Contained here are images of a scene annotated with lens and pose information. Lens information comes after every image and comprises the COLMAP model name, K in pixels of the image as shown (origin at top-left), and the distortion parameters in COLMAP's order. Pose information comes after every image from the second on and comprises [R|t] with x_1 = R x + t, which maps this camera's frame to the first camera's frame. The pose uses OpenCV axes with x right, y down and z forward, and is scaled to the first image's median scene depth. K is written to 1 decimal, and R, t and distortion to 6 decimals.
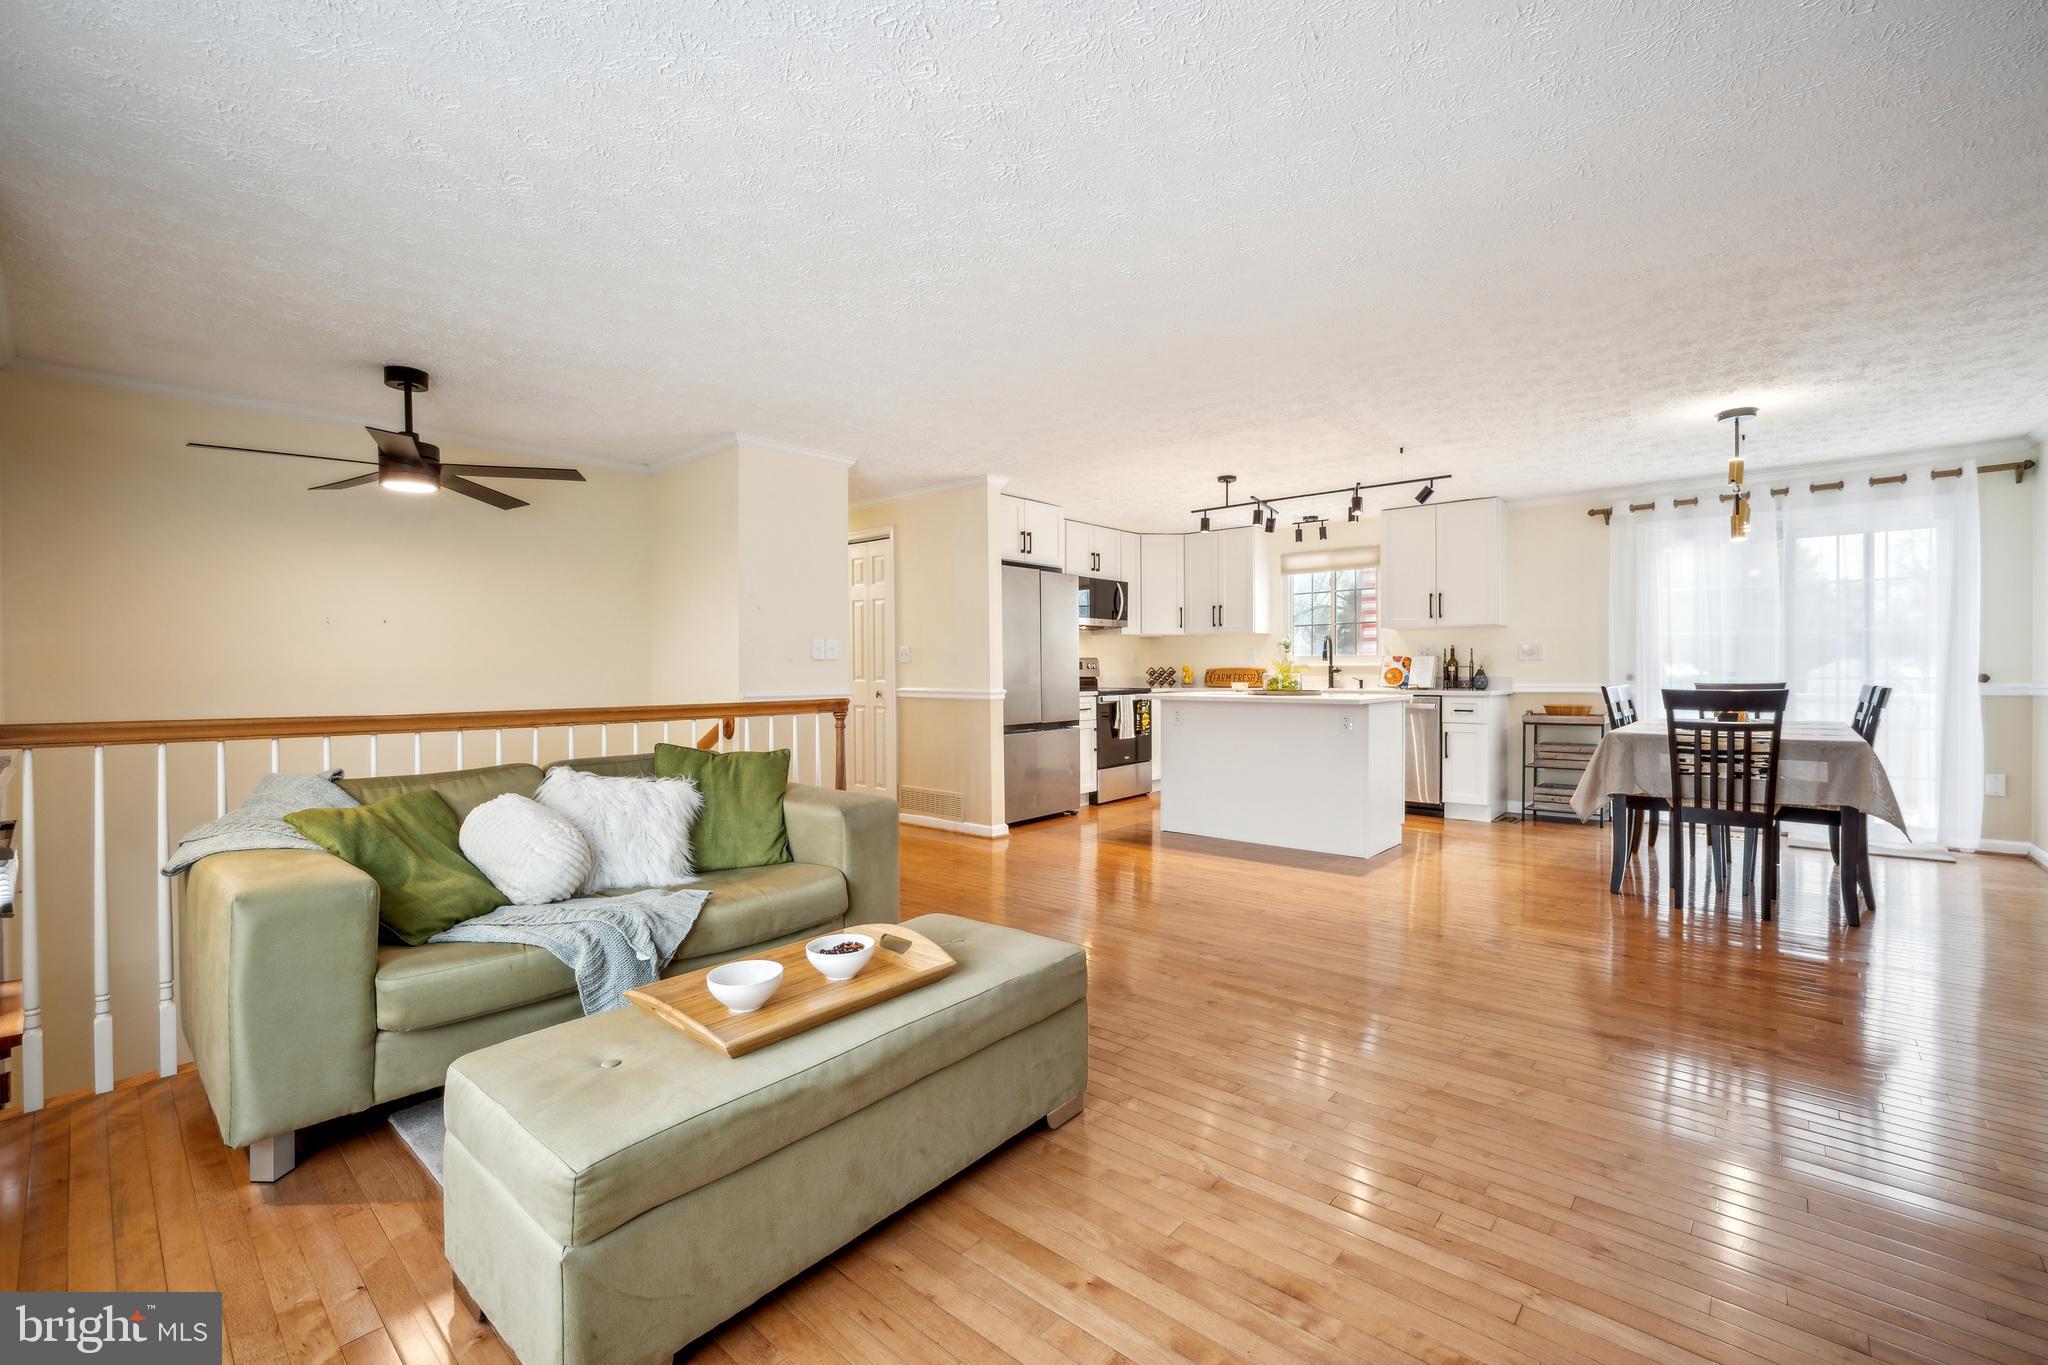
lens RADIAL K [[859.7, 0, 1021.1], [0, 859.7, 678.6], [0, 0, 1]] dist [-0.014638, 0.000908]
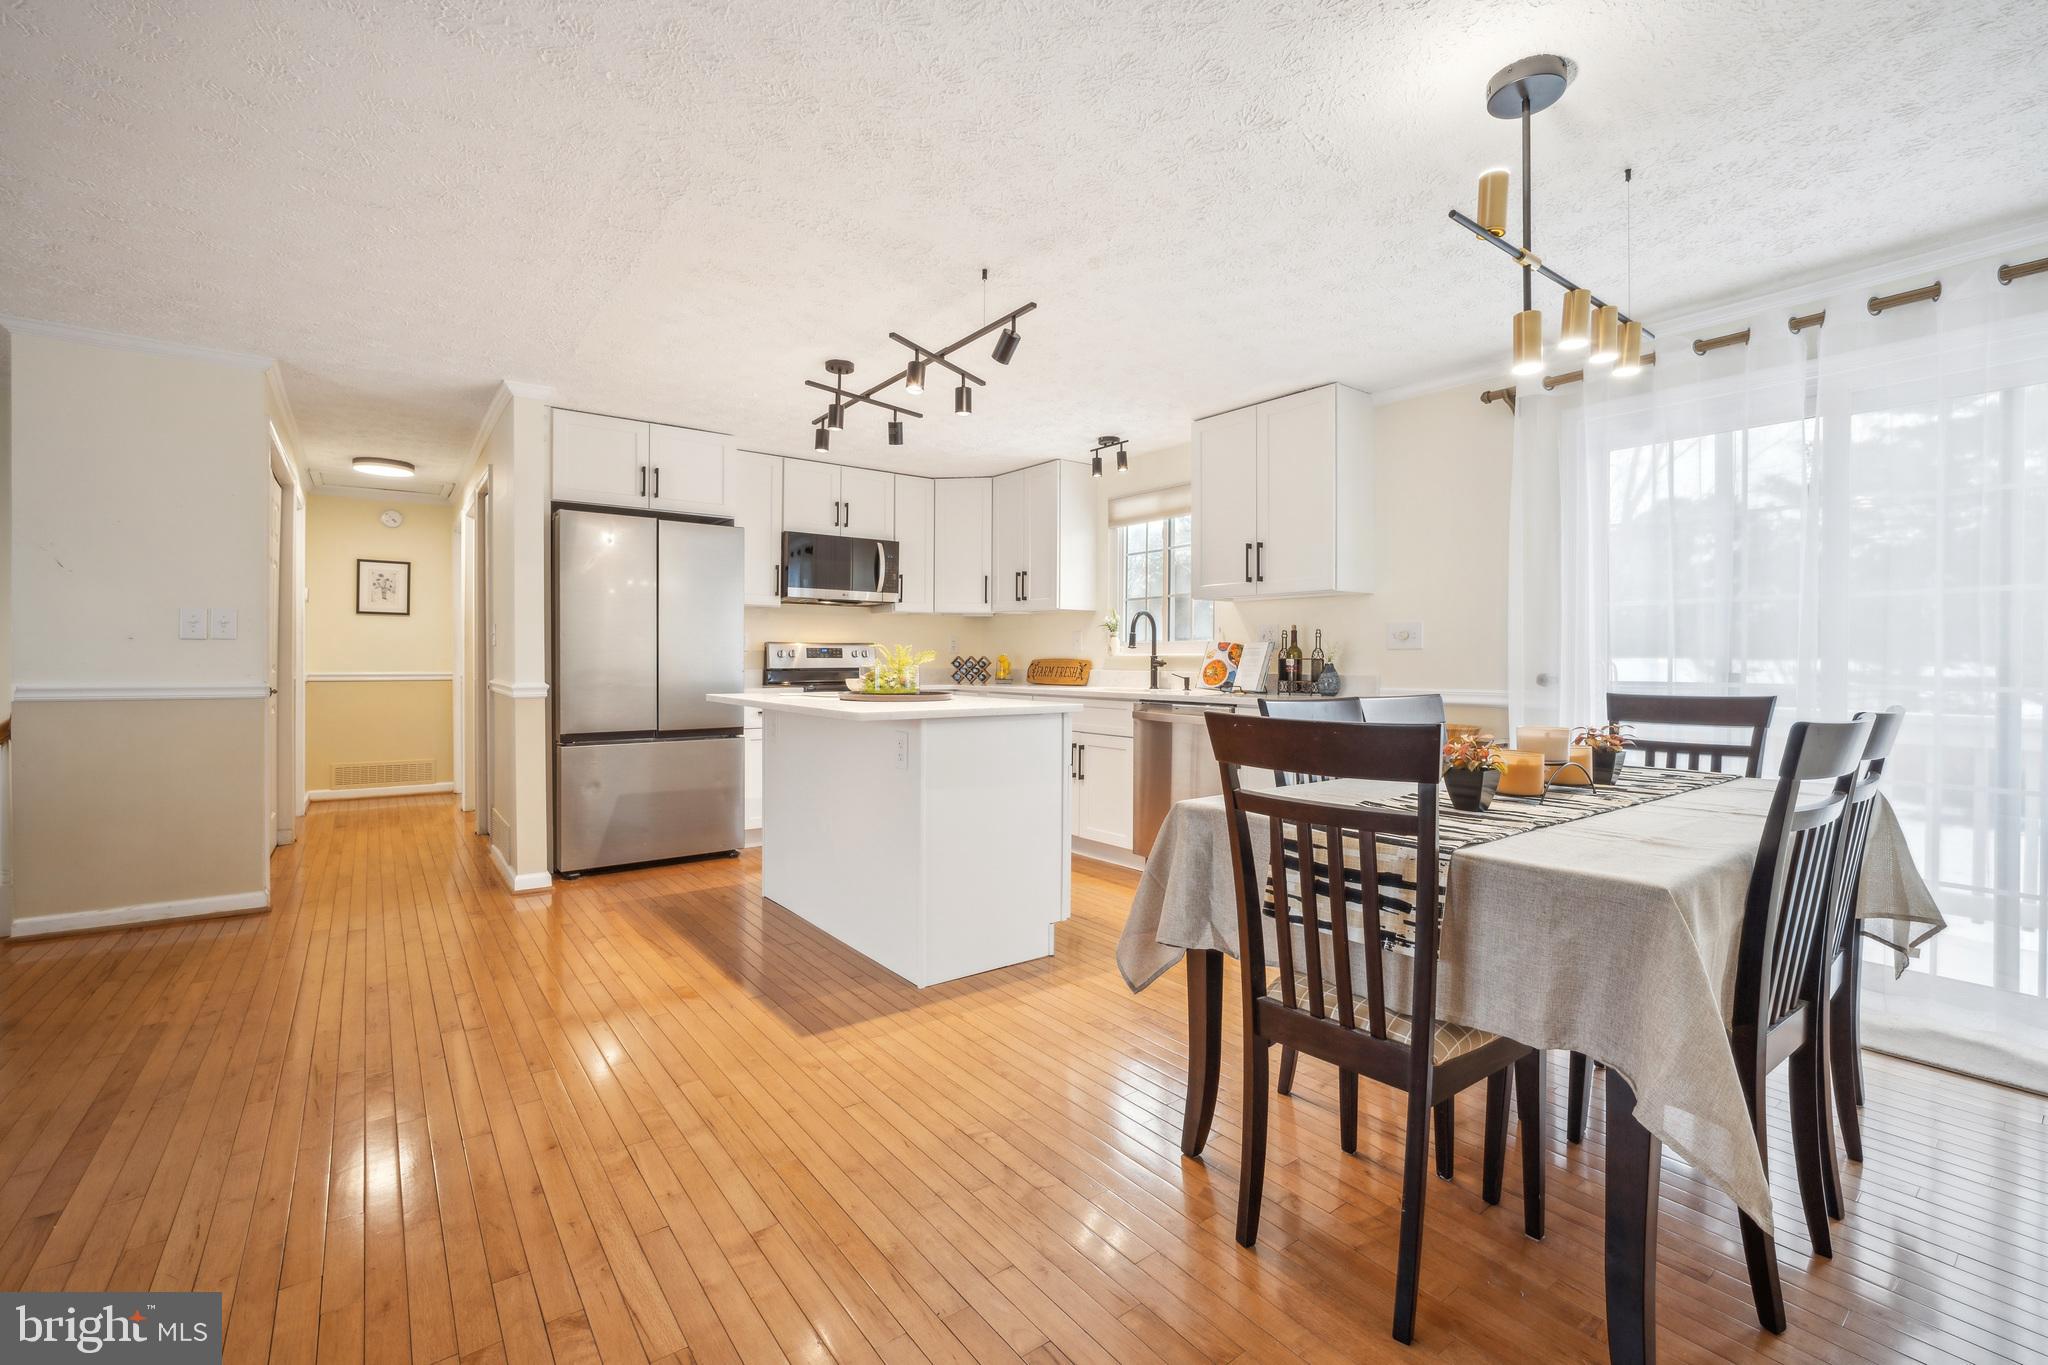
lens RADIAL K [[859.7, 0, 1022.7], [0, 859.7, 670.5], [0, 0, 1]] dist [-0.014638, 0.000908]
pose [[0.980265, 0.013907, -0.197198, 0.436708], [-0.013207, 0.999901, 0.004862, -0.005763], [0.197246, -0.002161, 0.980352, 0.334661]]
